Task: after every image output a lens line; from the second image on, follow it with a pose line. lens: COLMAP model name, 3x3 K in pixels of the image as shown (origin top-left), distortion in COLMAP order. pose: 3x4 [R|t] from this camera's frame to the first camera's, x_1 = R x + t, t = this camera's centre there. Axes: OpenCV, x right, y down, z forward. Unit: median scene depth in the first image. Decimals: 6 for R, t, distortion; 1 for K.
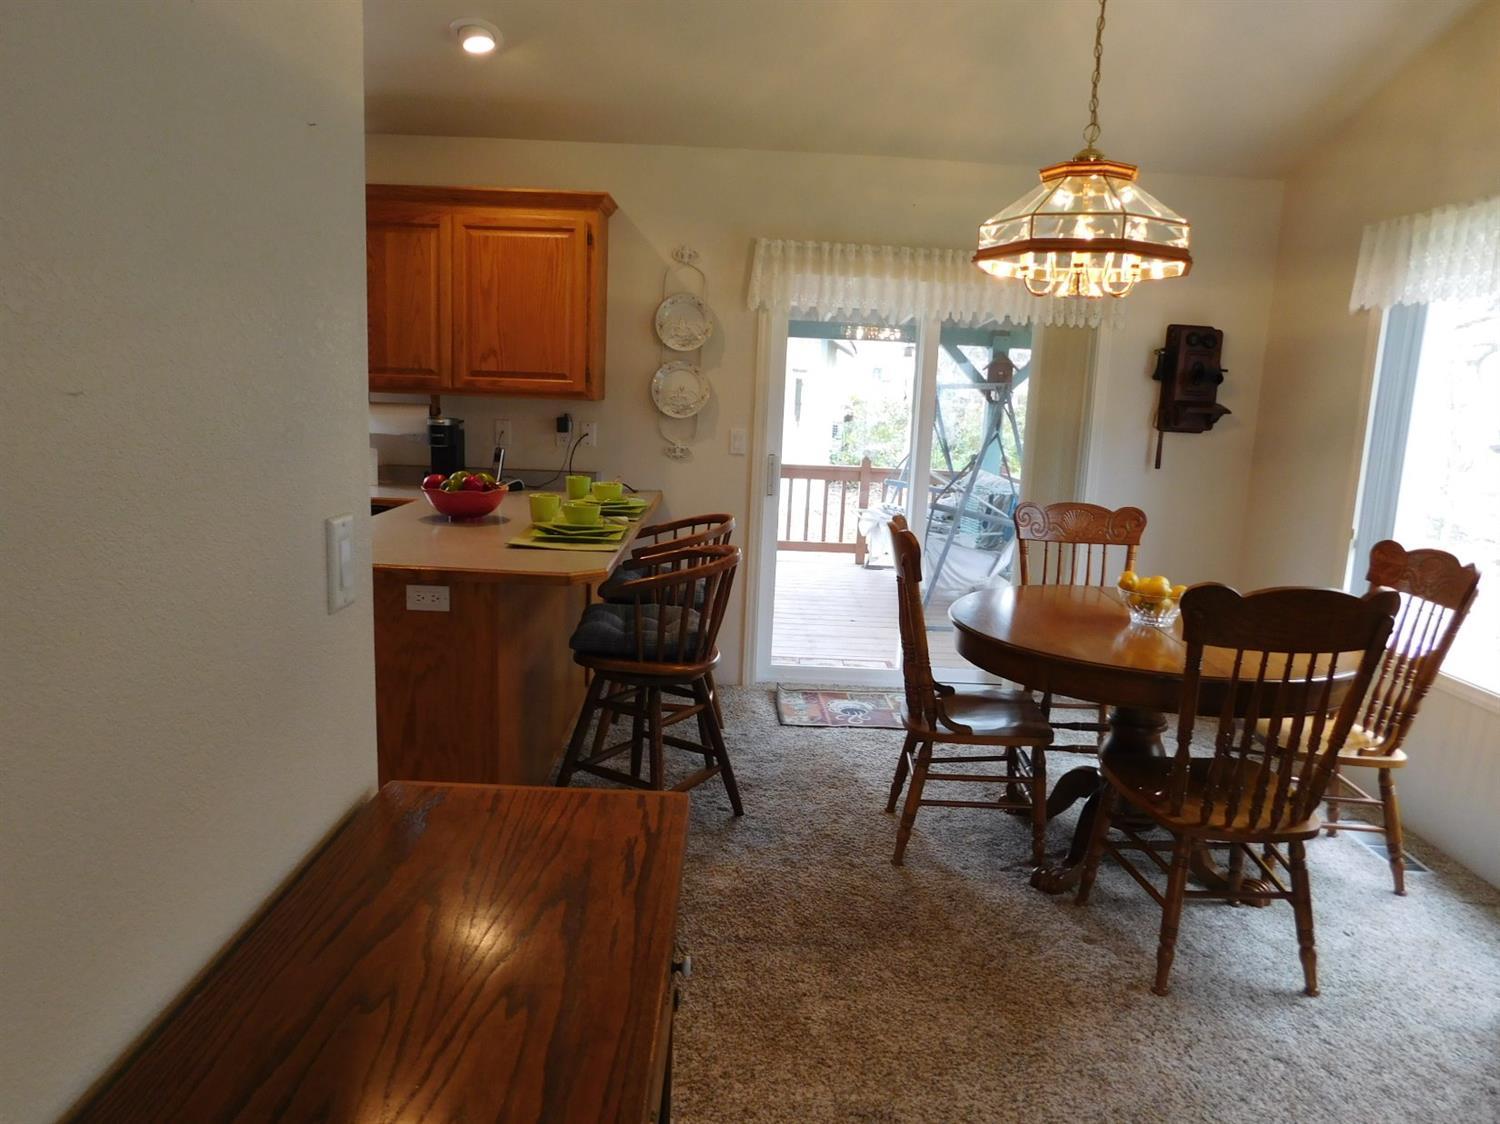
lens RADIAL K [[993.6, 0, 747.0], [0, 993.6, 561.0], [0, 0, 1]] dist [-0.047023, 0.027188]
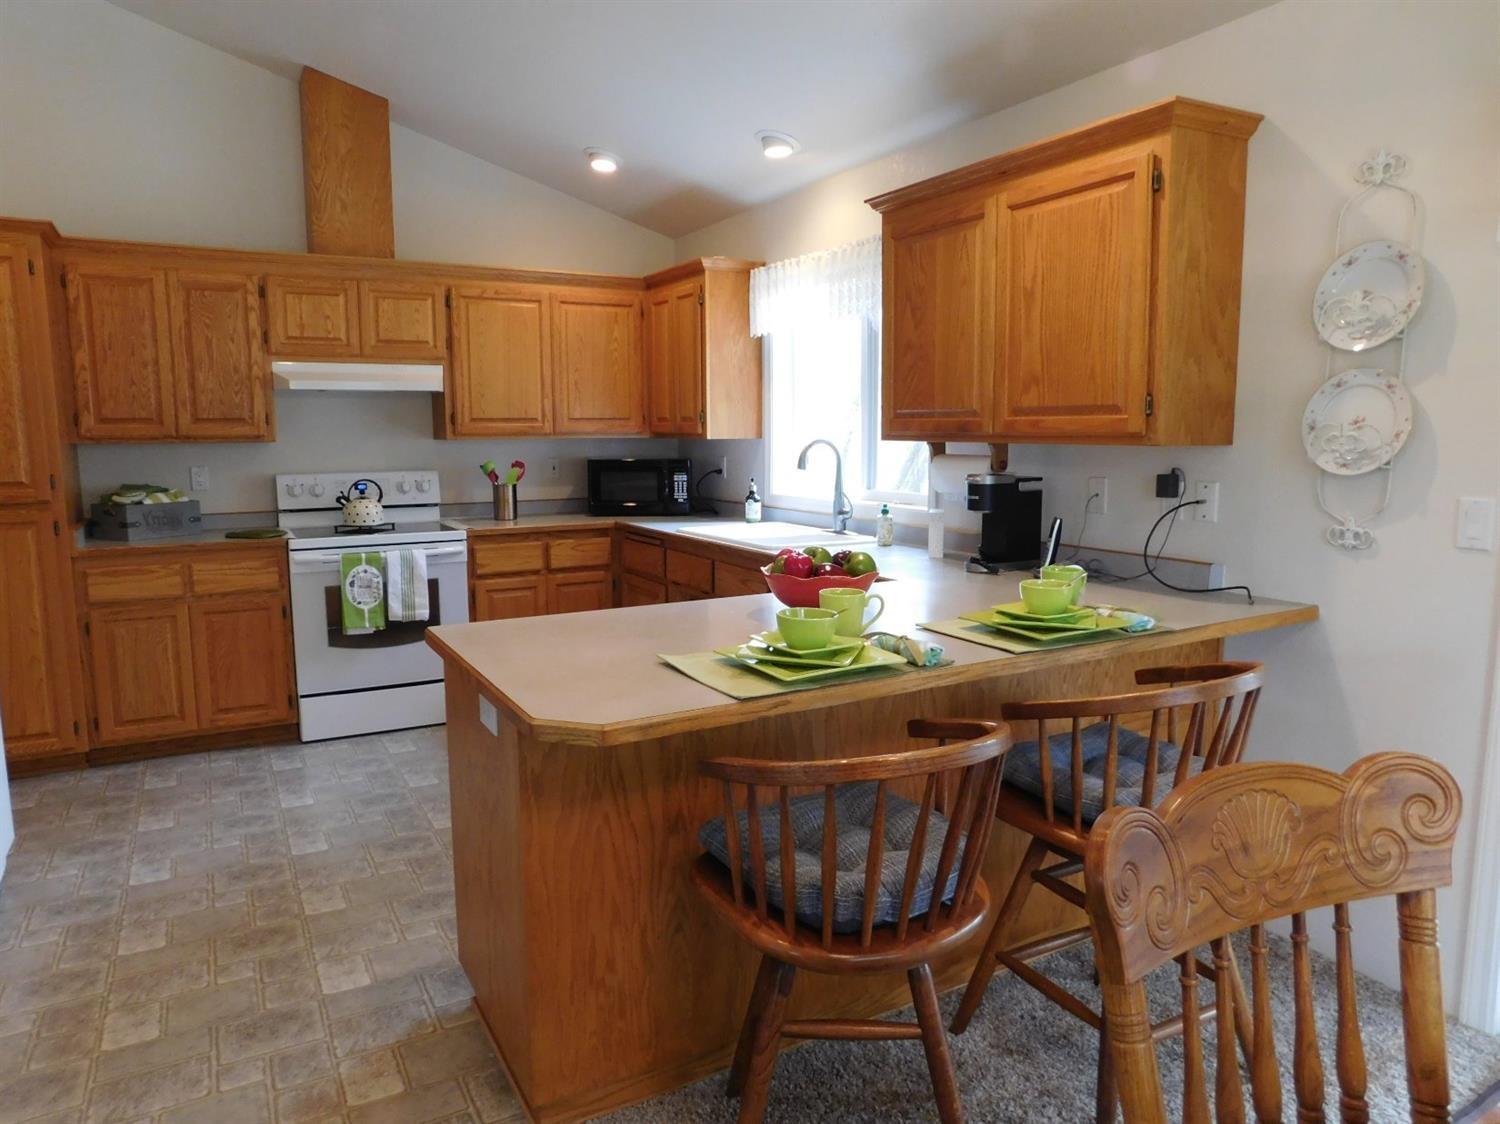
lens RADIAL K [[993.6, 0, 747.2], [0, 993.6, 559.6], [0, 0, 1]] dist [-0.047023, 0.027188]
pose [[0.471580, 0.073837, -0.878727, 0.255893], [-0.127932, 0.991674, 0.014671, -0.068070], [0.872494, 0.105499, 0.477100, 0.488915]]
